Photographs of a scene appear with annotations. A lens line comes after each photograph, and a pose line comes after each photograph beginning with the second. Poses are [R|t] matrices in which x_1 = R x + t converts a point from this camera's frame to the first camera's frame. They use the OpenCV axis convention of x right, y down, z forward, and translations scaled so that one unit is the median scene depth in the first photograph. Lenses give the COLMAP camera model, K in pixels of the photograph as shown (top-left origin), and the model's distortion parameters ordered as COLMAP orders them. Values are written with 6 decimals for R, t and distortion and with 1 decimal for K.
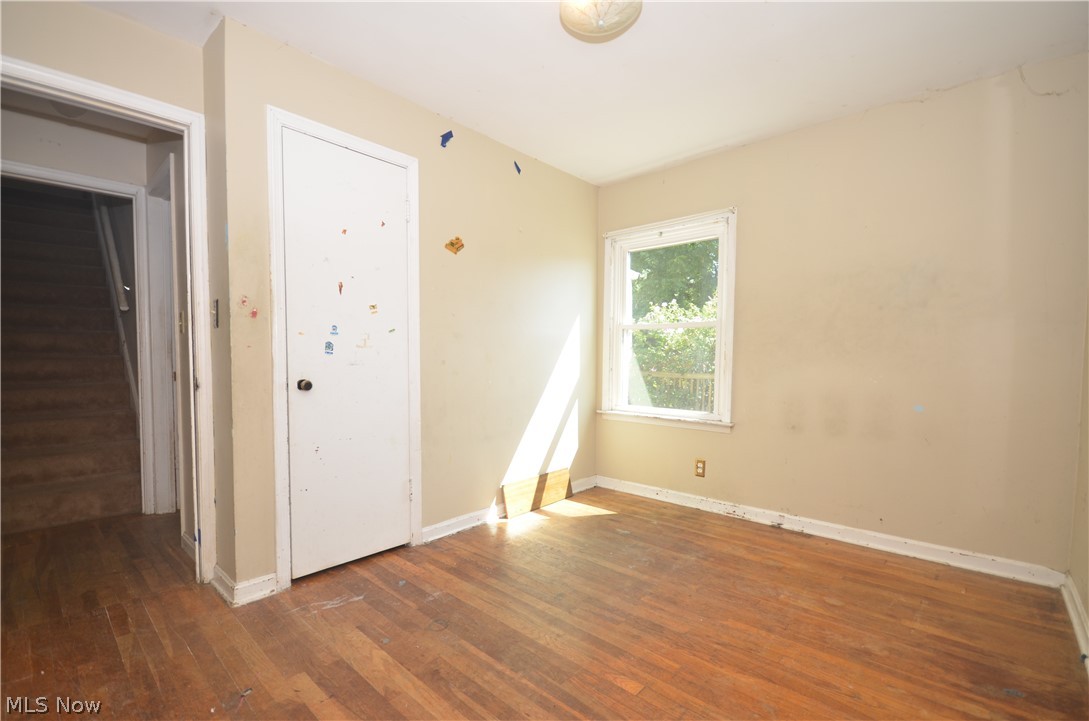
lens RADIAL K [[472.3, 0, 542.9], [0, 472.3, 381.5], [0, 0, 1]] dist [0.011969, -0.015116]
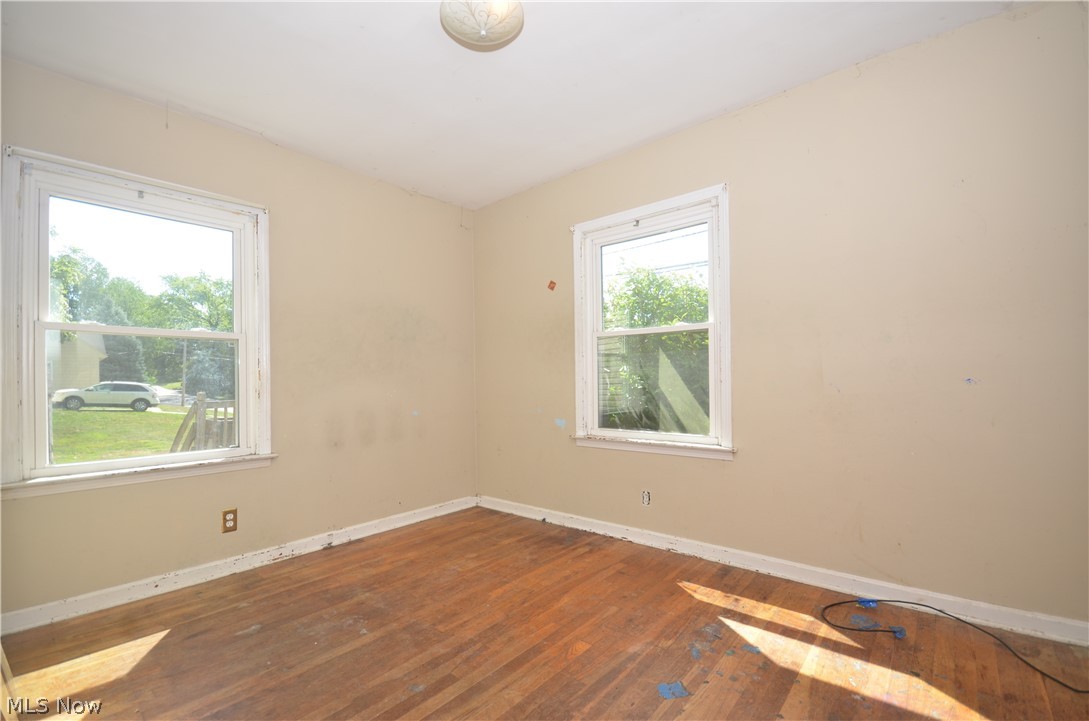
lens RADIAL K [[472.3, 0, 542.9], [0, 472.3, 381.5], [0, 0, 1]] dist [0.011969, -0.015116]
pose [[-0.026629, -0.006159, 0.999626, -0.549106], [0.065794, 0.997802, 0.007900, -0.020062], [-0.997478, 0.065980, -0.026165, 0.598110]]
